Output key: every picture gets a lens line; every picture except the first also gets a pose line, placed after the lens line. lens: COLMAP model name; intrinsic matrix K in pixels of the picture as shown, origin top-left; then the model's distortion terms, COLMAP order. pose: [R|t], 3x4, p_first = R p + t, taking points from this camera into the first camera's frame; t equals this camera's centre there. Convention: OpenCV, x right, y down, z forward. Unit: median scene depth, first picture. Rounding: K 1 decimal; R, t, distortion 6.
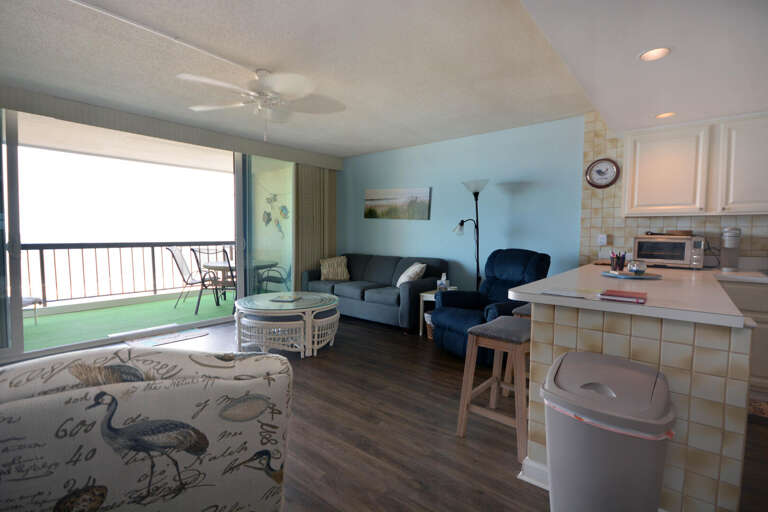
lens RADIAL K [[366.3, 0, 388.1], [0, 366.3, 257.1], [0, 0, 1]] dist [0.007648, 0.000981]
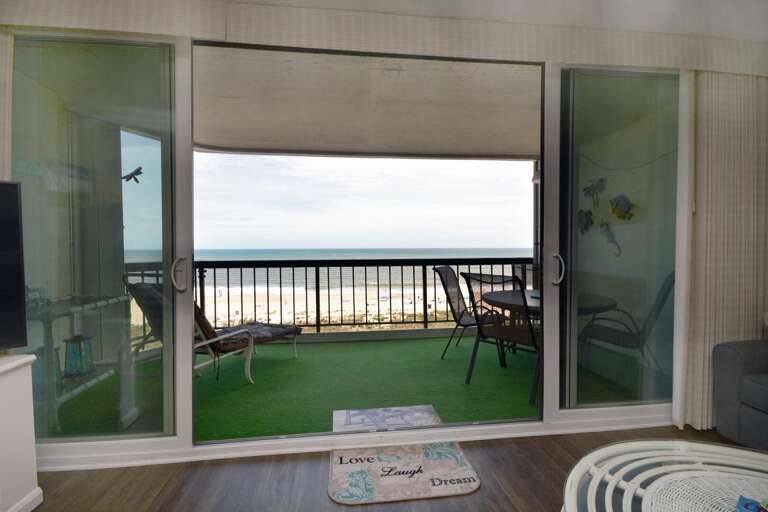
lens RADIAL K [[351.5, 0, 385.8], [0, 351.5, 257.0], [0, 0, 1]] dist [0.007109, -0.004200]
pose [[0.726794, 0.000394, -0.686855, -0.193139], [-0.038590, 0.998444, -0.040261, -0.013420], [0.685770, 0.055767, 0.725679, 0.409565]]
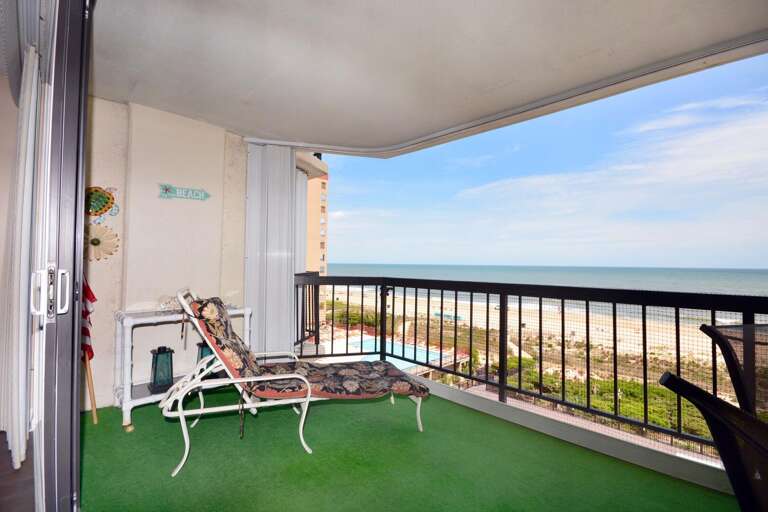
lens RADIAL K [[351.5, 0, 378.5], [0, 351.5, 257.4], [0, 0, 1]] dist [0.007109, -0.004200]
pose [[-0.108669, -0.061097, -0.992199, -0.183845], [-0.104264, 0.993305, -0.049746, -0.036387], [0.988595, 0.098045, -0.114312, 0.896366]]
